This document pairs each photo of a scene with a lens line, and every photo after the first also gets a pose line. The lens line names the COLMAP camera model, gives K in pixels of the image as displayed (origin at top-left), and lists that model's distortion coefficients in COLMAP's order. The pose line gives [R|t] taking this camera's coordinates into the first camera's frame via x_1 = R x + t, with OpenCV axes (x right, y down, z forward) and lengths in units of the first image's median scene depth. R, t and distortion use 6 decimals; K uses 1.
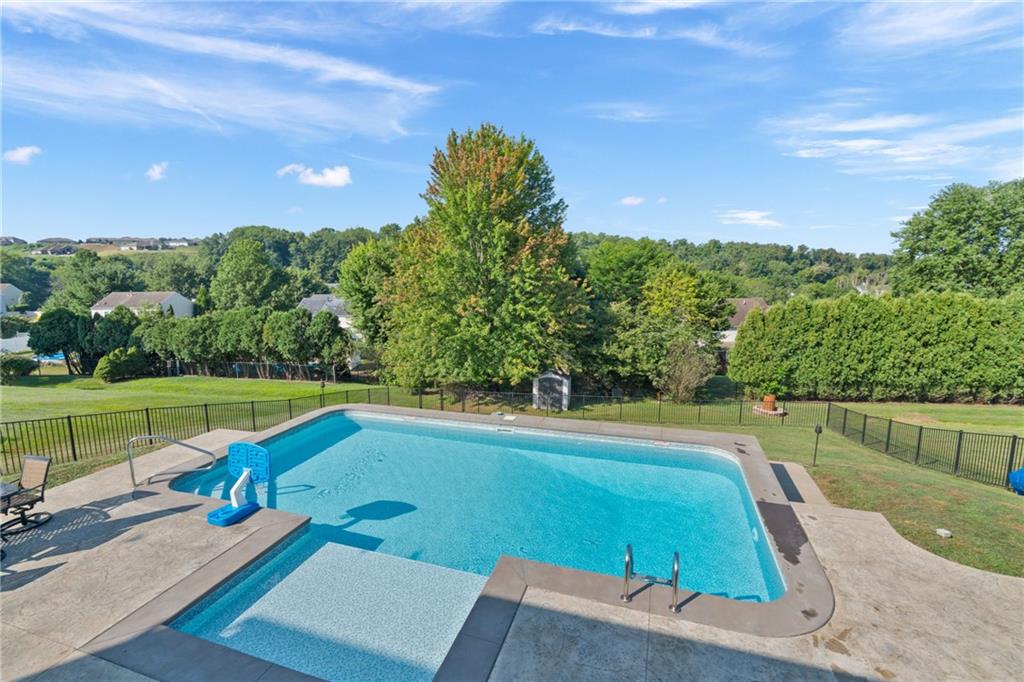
lens RADIAL K [[457.2, 0, 508.2], [0, 457.2, 338.5], [0, 0, 1]] dist [-0.005383, 0.003327]
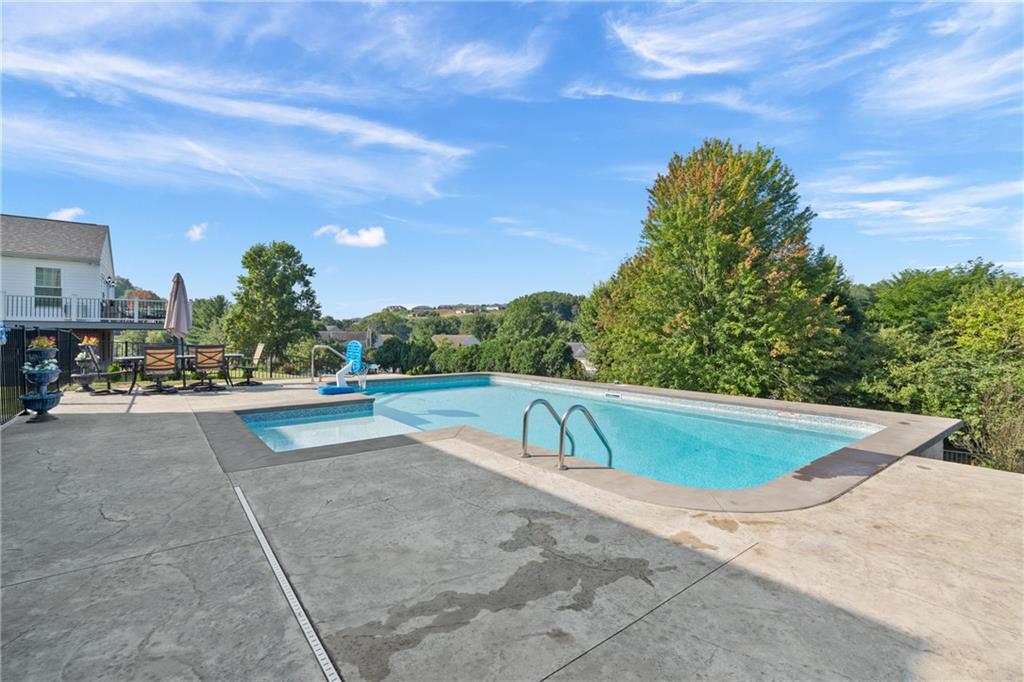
lens RADIAL K [[457.2, 0, 517.4], [0, 457.2, 341.4], [0, 0, 1]] dist [-0.005383, 0.003327]
pose [[0.840712, 0.020128, -0.541108, 0.129789], [-0.091952, 0.990102, -0.106036, 0.081933], [0.533618, 0.138902, 0.834241, 0.041903]]
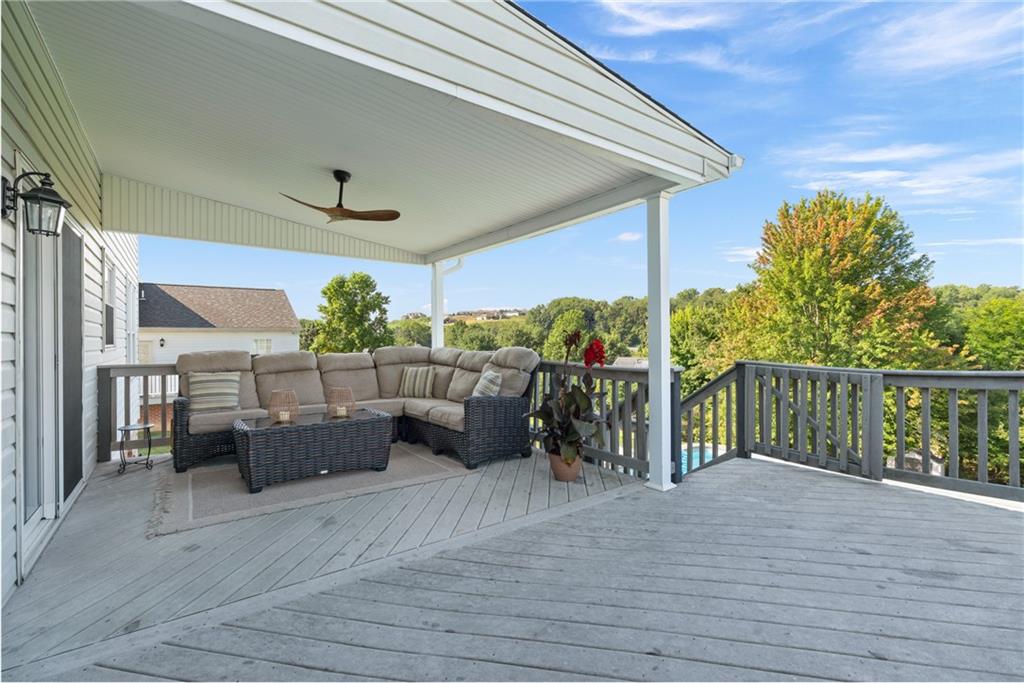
lens RADIAL K [[457.2, 0, 515.0], [0, 457.2, 337.3], [0, 0, 1]] dist [-0.005383, 0.003327]
pose [[0.824995, 0.002221, -0.565136, -0.038947], [-0.082830, 0.989669, -0.117027, 0.020813], [0.559037, 0.143357, 0.816656, -0.144493]]
